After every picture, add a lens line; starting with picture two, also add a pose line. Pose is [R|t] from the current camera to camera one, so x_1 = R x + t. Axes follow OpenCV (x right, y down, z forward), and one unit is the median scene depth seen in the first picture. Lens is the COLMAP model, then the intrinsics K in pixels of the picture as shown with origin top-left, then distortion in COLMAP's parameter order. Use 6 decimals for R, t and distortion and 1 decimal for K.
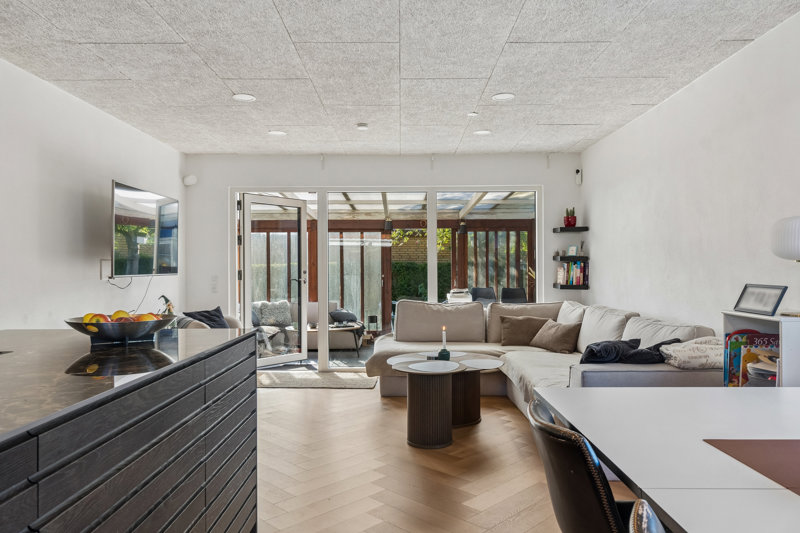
lens RADIAL K [[565.2, 0, 411.4], [0, 565.2, 269.0], [0, 0, 1]] dist [0.011913, 0.003814]
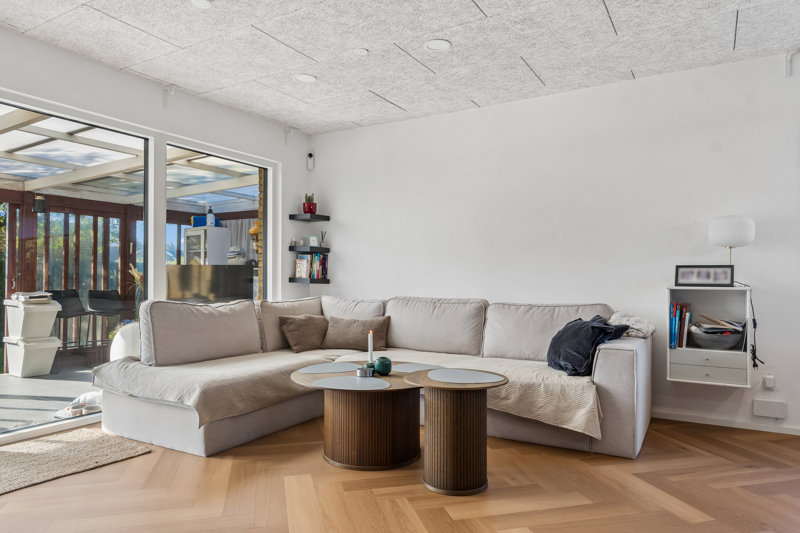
lens RADIAL K [[515.0, 0, 408.3], [0, 515.0, 269.0], [0, 0, 1]] dist [-0.003013, 0.006475]
pose [[0.510196, 0.023155, 0.859746, -0.351396], [-0.004799, 0.999699, -0.024077, 0.032001], [-0.860045, 0.008158, 0.510154, 0.452300]]
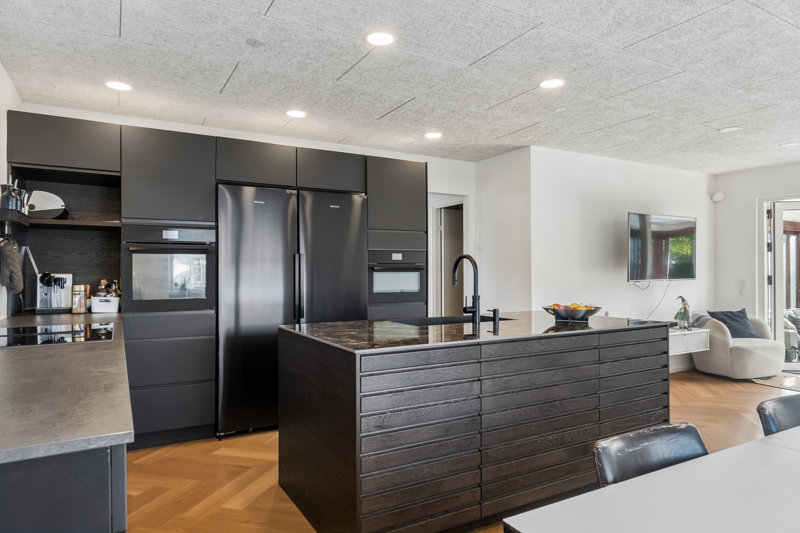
lens RADIAL K [[515.0, 0, 394.9], [0, 515.0, 270.1], [0, 0, 1]] dist [-0.003013, 0.006475]
pose [[0.491800, 0.000603, -0.870708, 0.202157], [0.000829, 0.999999, 0.001160, -0.010425], [0.870708, -0.001292, 0.491799, -0.086996]]
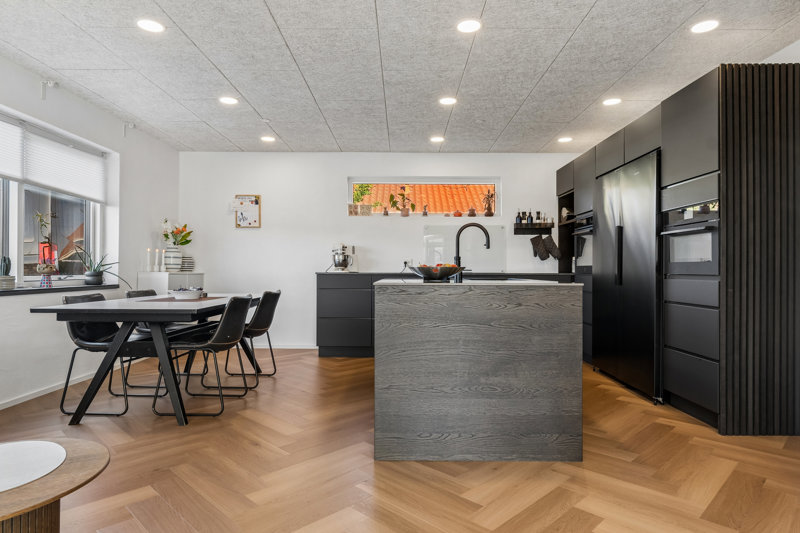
lens RADIAL K [[474.4, 0, 402.1], [0, 474.4, 267.5], [0, 0, 1]] dist [0.008258, -0.001924]
pose [[-0.999976, 0.000239, 0.006927, -0.134649], [0.000206, 0.999989, -0.004722, 0.031211], [-0.006928, -0.004720, -0.999965, 0.808001]]
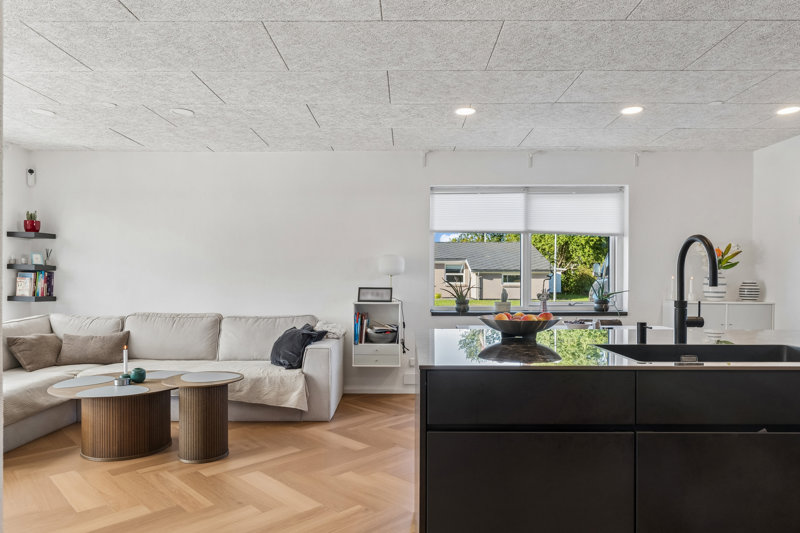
lens RADIAL K [[515.0, 0, 399.4], [0, 515.0, 283.1], [0, 0, 1]] dist [-0.003013, 0.006475]
pose [[0.021814, -0.006302, 0.999742, -0.534780], [-0.000100, 0.999980, 0.006306, 0.001170], [-0.999762, -0.000238, 0.021813, 0.405195]]
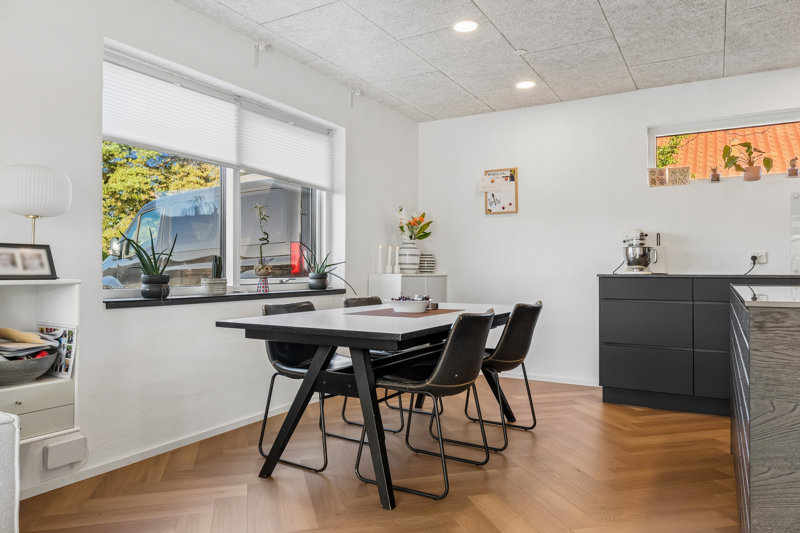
lens RADIAL K [[550.3, 0, 403.4], [0, 550.3, 268.8], [0, 0, 1]] dist [0.000623, -0.002765]
pose [[-0.865796, 0.004608, 0.500375, -0.100279], [0.003421, 0.999989, -0.003291, 0.031017], [-0.500385, -0.001138, -0.865802, 0.632211]]
